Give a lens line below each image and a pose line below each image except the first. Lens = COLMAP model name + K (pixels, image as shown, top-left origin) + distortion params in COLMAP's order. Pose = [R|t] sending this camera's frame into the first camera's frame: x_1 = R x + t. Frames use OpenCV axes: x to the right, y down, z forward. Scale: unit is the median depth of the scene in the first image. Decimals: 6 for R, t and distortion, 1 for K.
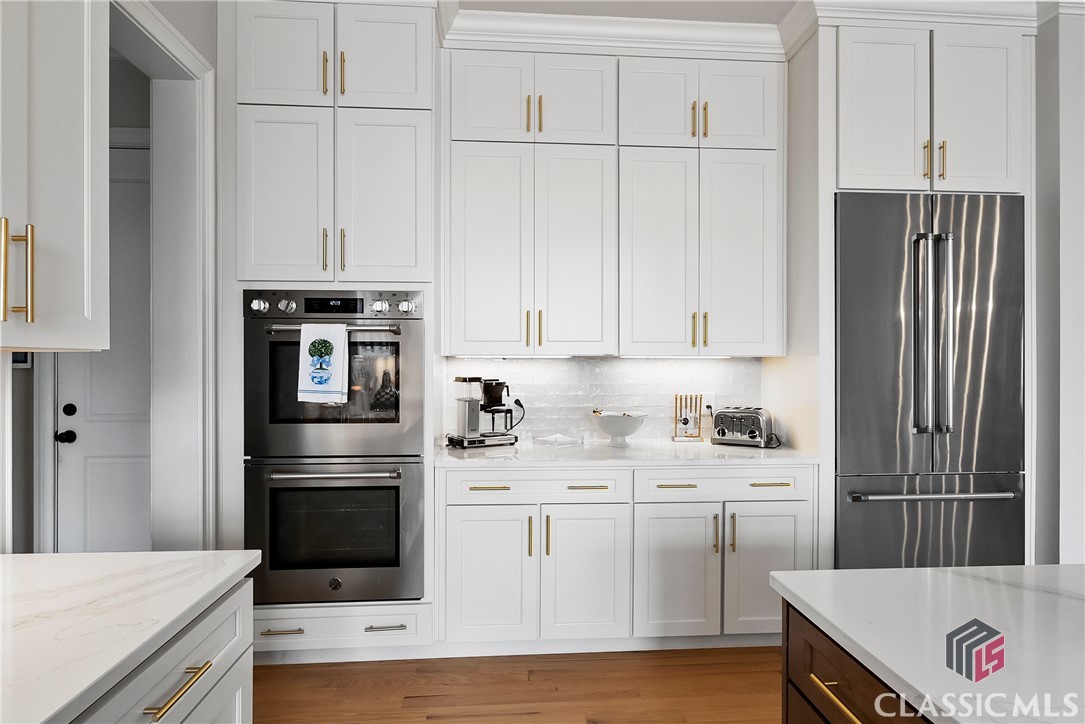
lens RADIAL K [[600.1, 0, 542.5], [0, 600.1, 367.4], [0, 0, 1]] dist [-0.005038, -0.000162]
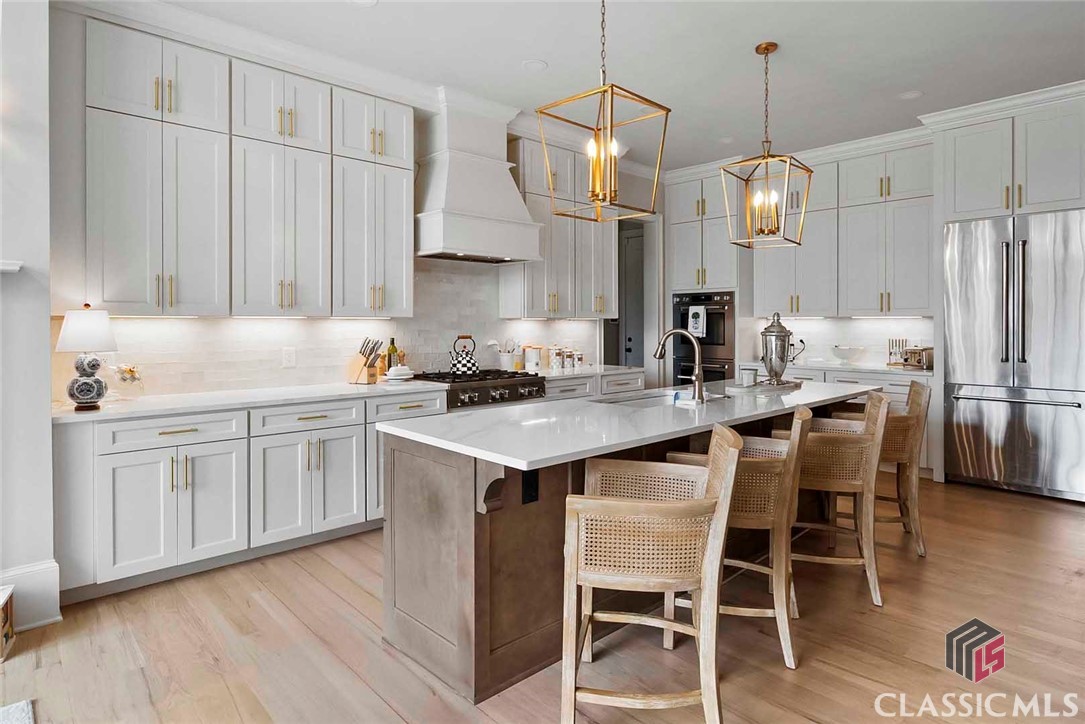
lens RADIAL K [[600.1, 0, 543.2], [0, 600.1, 324.2], [0, 0, 1]] dist [-0.005038, -0.000162]
pose [[0.627688, 0.000901, -0.778465, 1.210279], [-0.002348, 0.999997, -0.000736, 0.009069], [0.778462, 0.002290, 0.627688, -1.117539]]
